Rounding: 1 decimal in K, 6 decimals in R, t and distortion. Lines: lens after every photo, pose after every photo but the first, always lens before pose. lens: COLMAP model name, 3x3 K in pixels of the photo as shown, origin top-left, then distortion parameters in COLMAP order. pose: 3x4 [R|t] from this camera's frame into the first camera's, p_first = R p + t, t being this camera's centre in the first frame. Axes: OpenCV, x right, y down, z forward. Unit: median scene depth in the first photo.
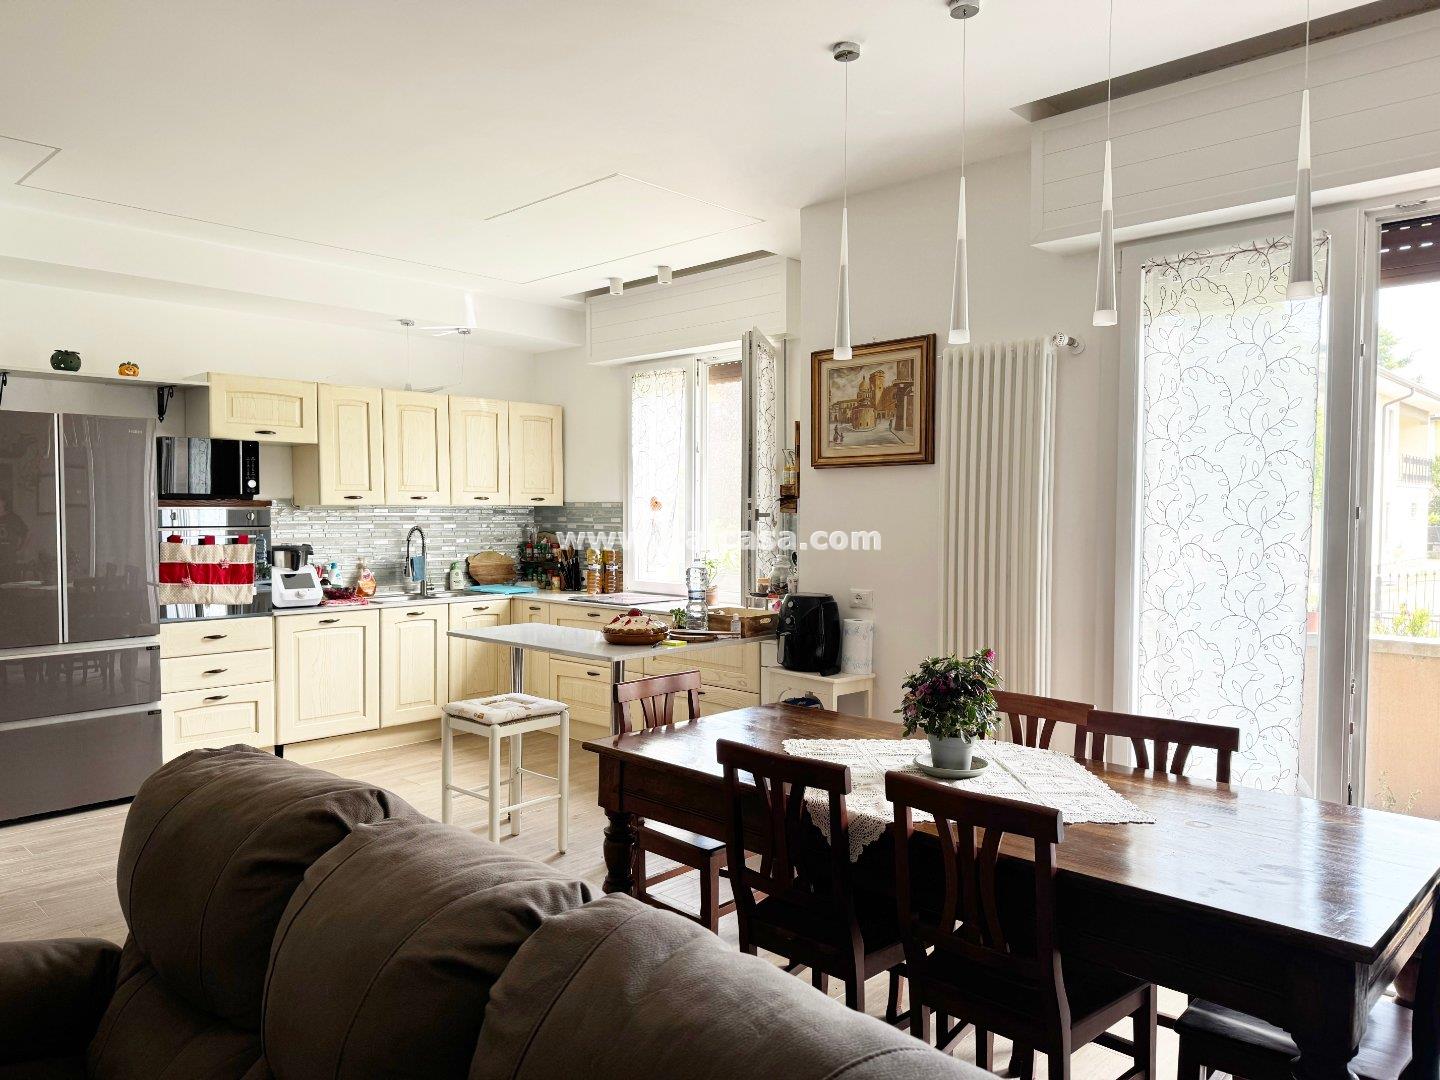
lens RADIAL K [[1007.0, 0, 732.8], [0, 1007.0, 546.0], [0, 0, 1]] dist [0.062056, -0.077552]
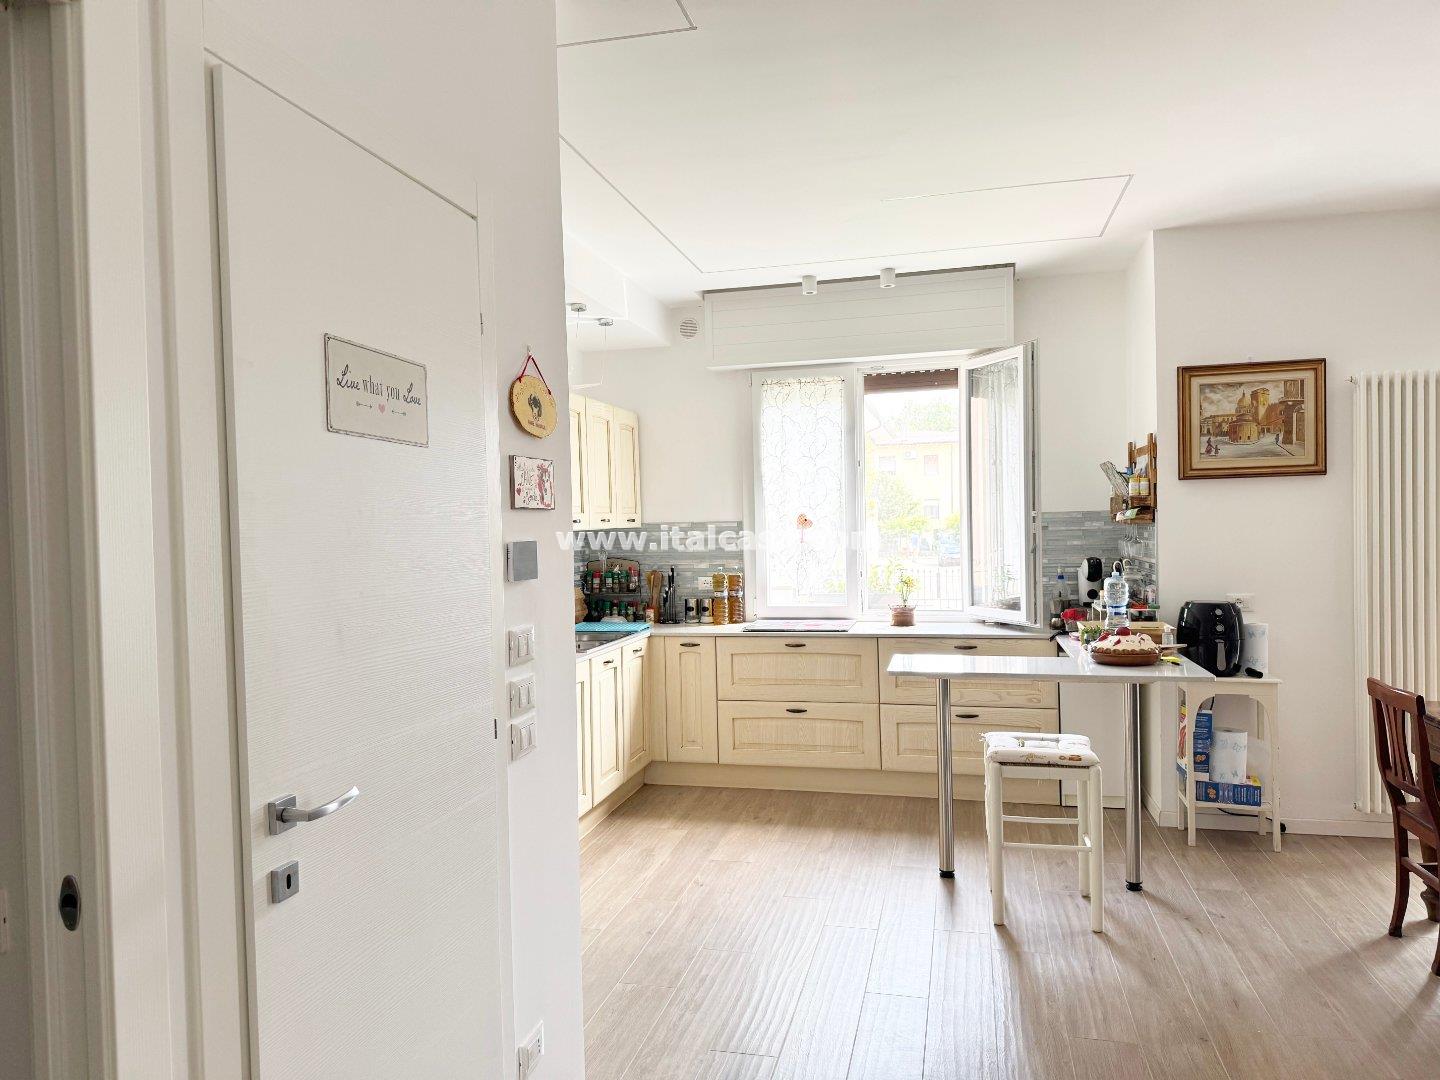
lens RADIAL K [[1007.0, 0, 716.0], [0, 1007.0, 540.8], [0, 0, 1]] dist [0.062056, -0.077552]
pose [[0.871128, -0.033063, 0.489941, -0.692616], [0.044050, 0.998970, -0.010907, -0.019983], [-0.489076, 0.031083, 0.871687, 0.268591]]
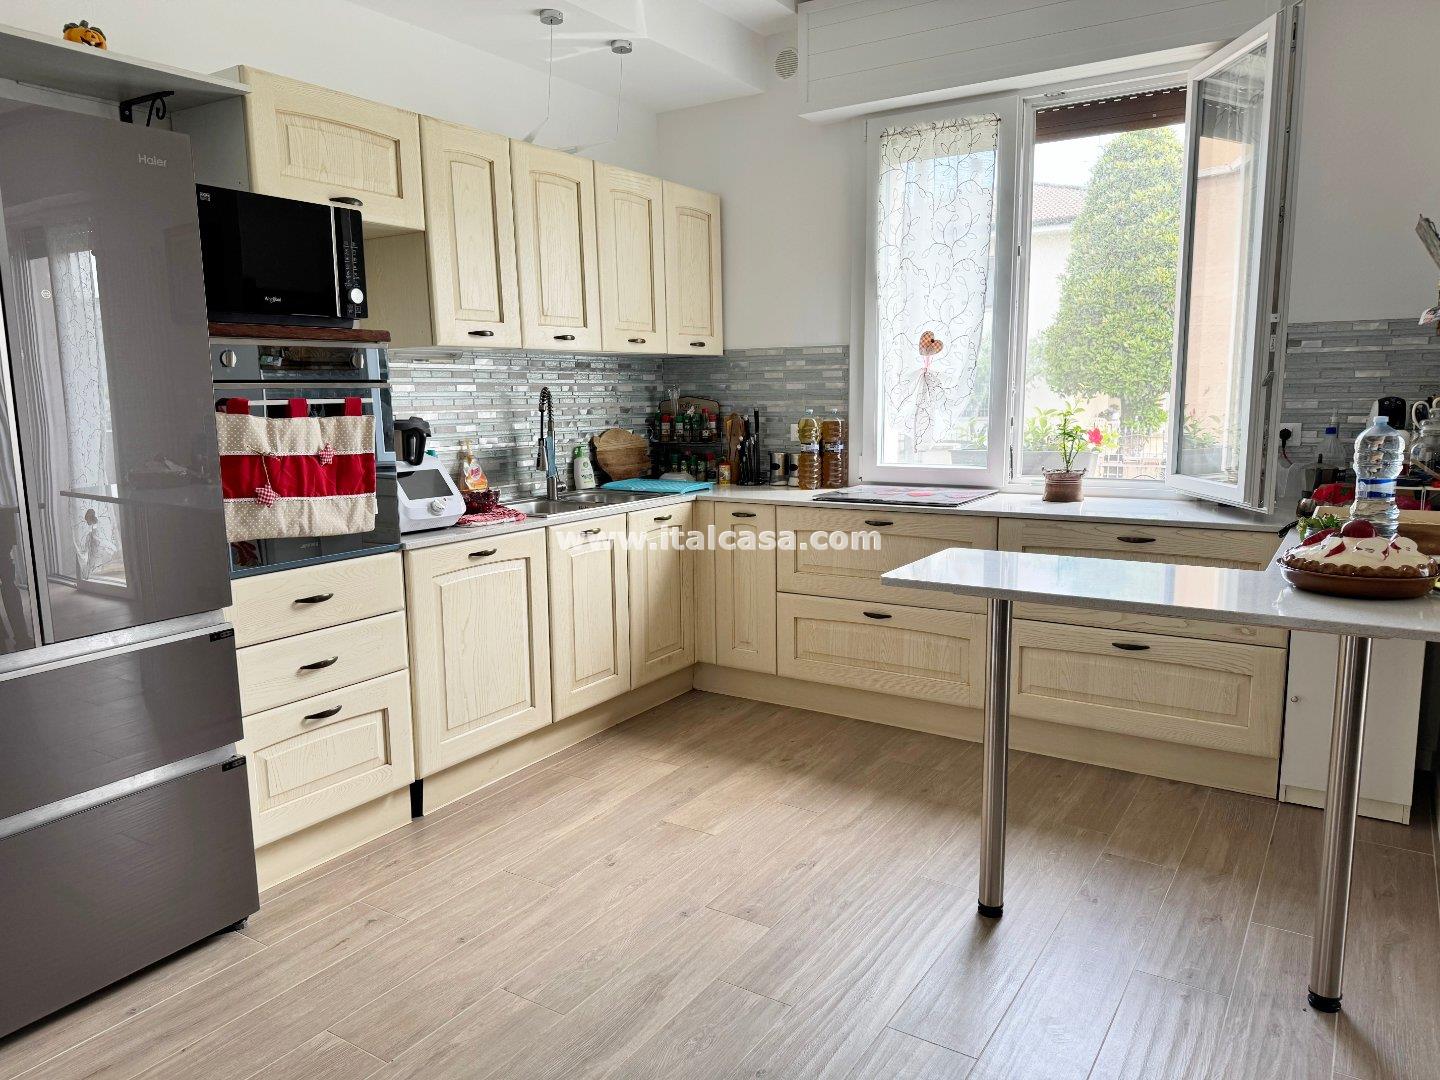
lens RADIAL K [[1007.0, 0, 716.4], [0, 1007.0, 547.4], [0, 0, 1]] dist [0.062056, -0.077552]
pose [[0.983687, -0.044957, 0.174180, -0.375742], [0.024071, 0.992455, 0.120221, 0.006586], [-0.178271, -0.114067, 0.977347, 0.442809]]
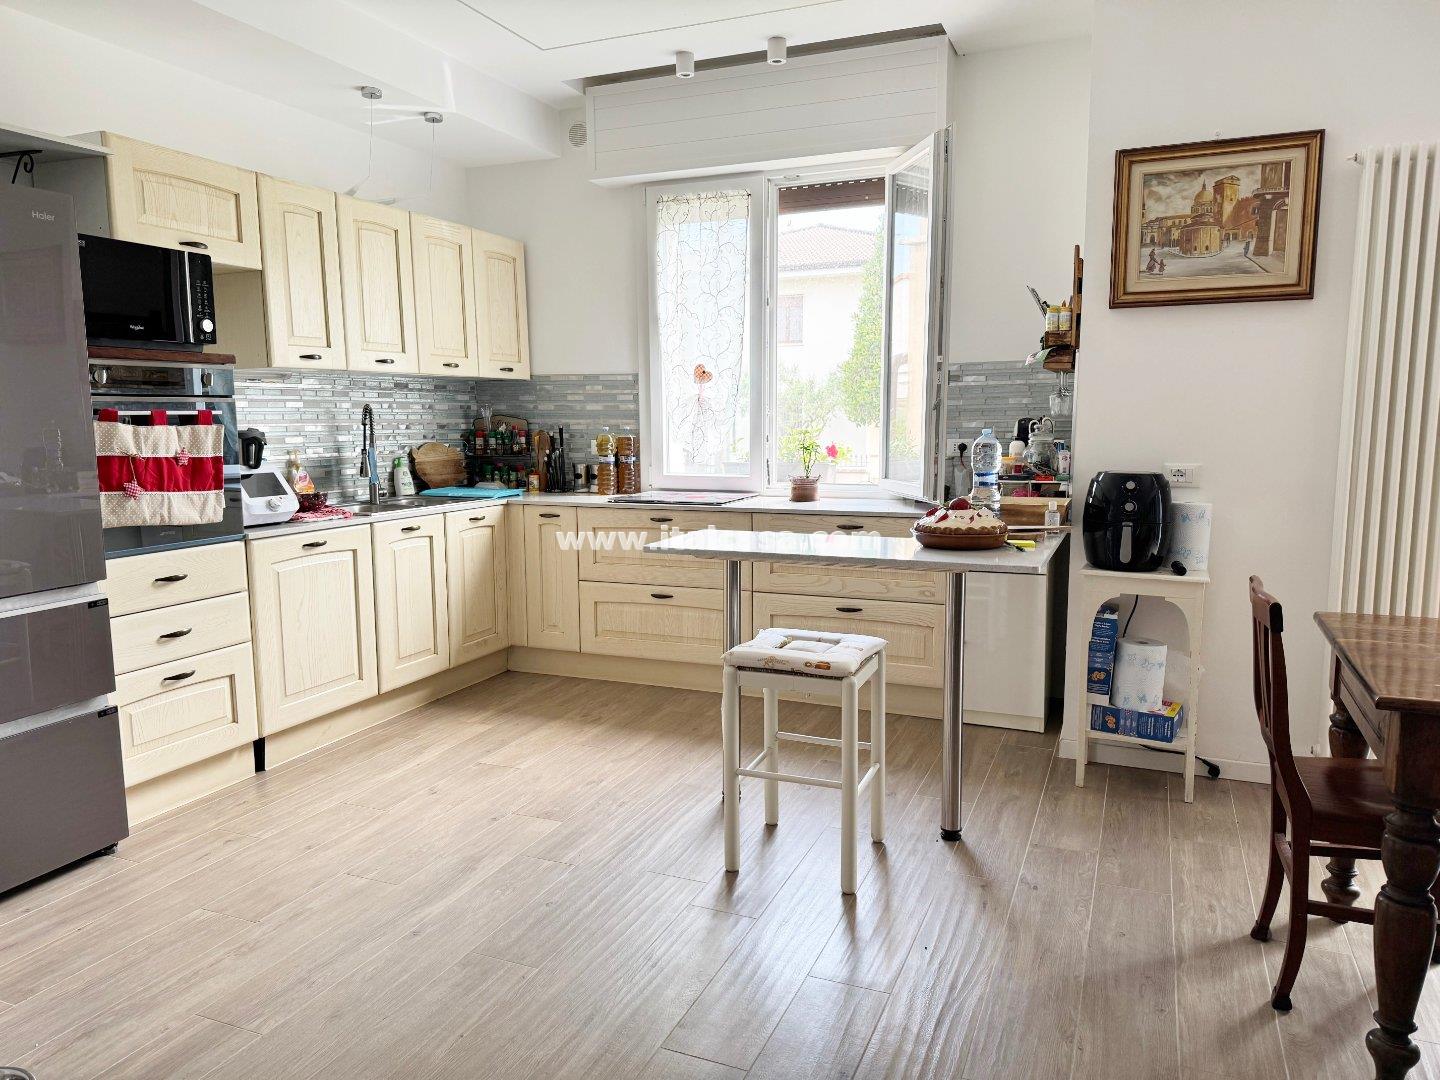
lens RADIAL K [[1007.0, 0, 724.5], [0, 1007.0, 545.9], [0, 0, 1]] dist [0.062056, -0.077552]
pose [[0.935940, -0.055082, 0.347825, -0.387572], [0.022106, 0.994933, 0.098077, 0.016532], [-0.351465, -0.084105, 0.932415, 0.301355]]
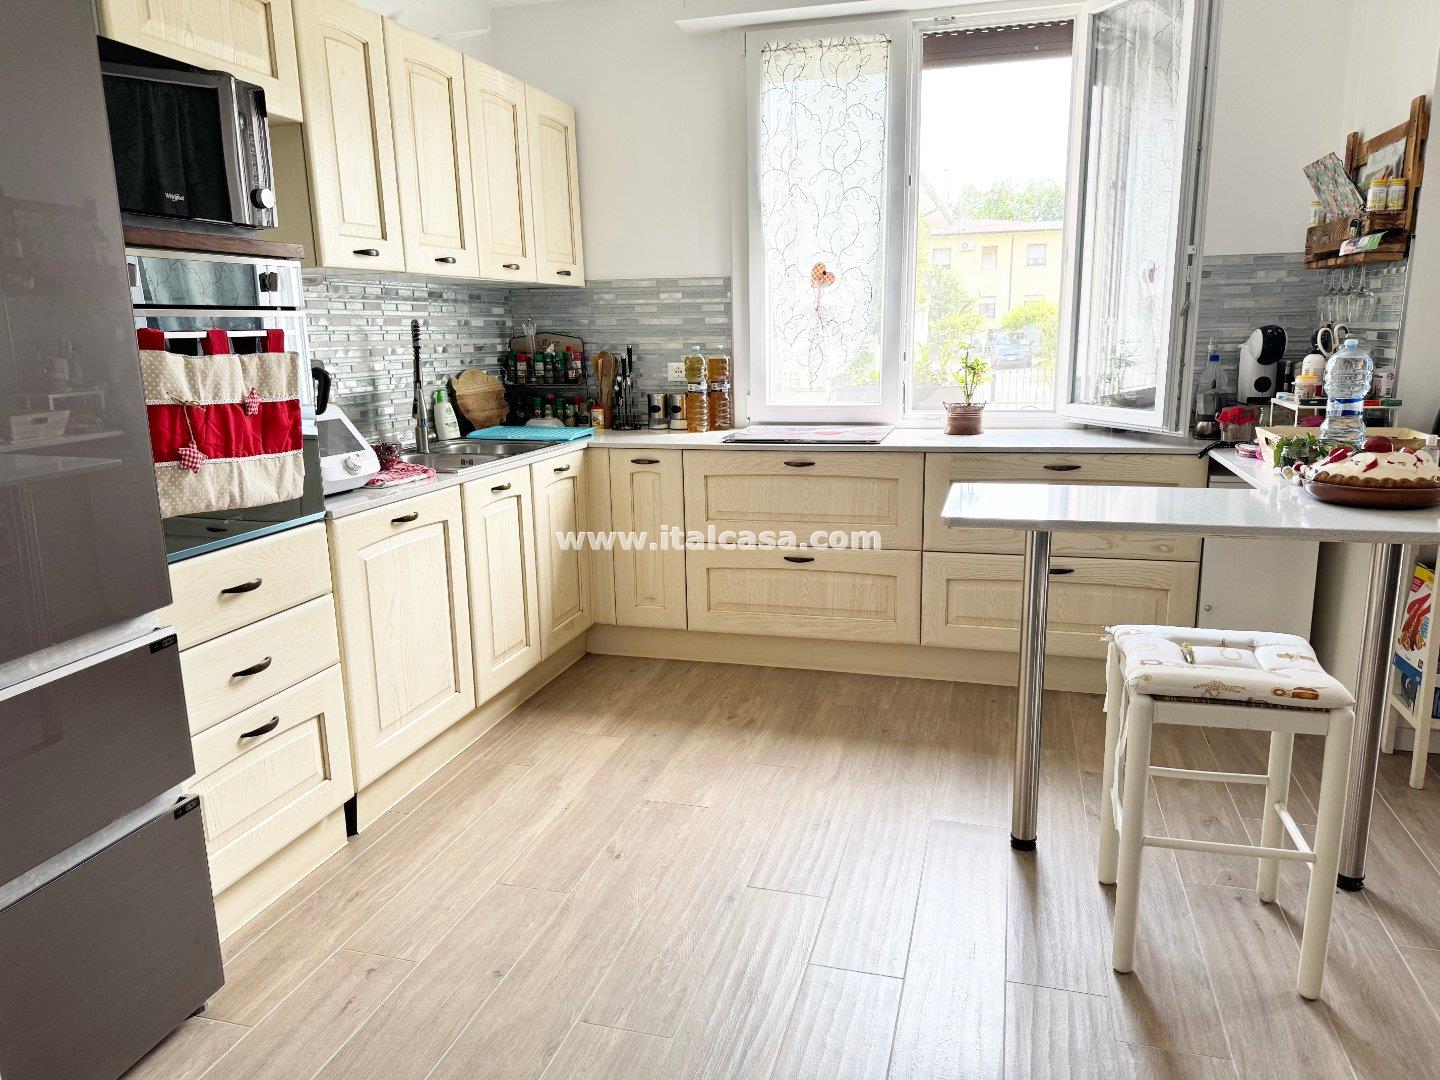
lens RADIAL K [[1007.0, 0, 728.2], [0, 1007.0, 548.5], [0, 0, 1]] dist [0.062056, -0.077552]
pose [[0.885889, -0.119055, 0.448360, -0.488915], [0.038989, 0.982195, 0.183772, 0.007091], [-0.462256, -0.145320, 0.874758, 0.530219]]
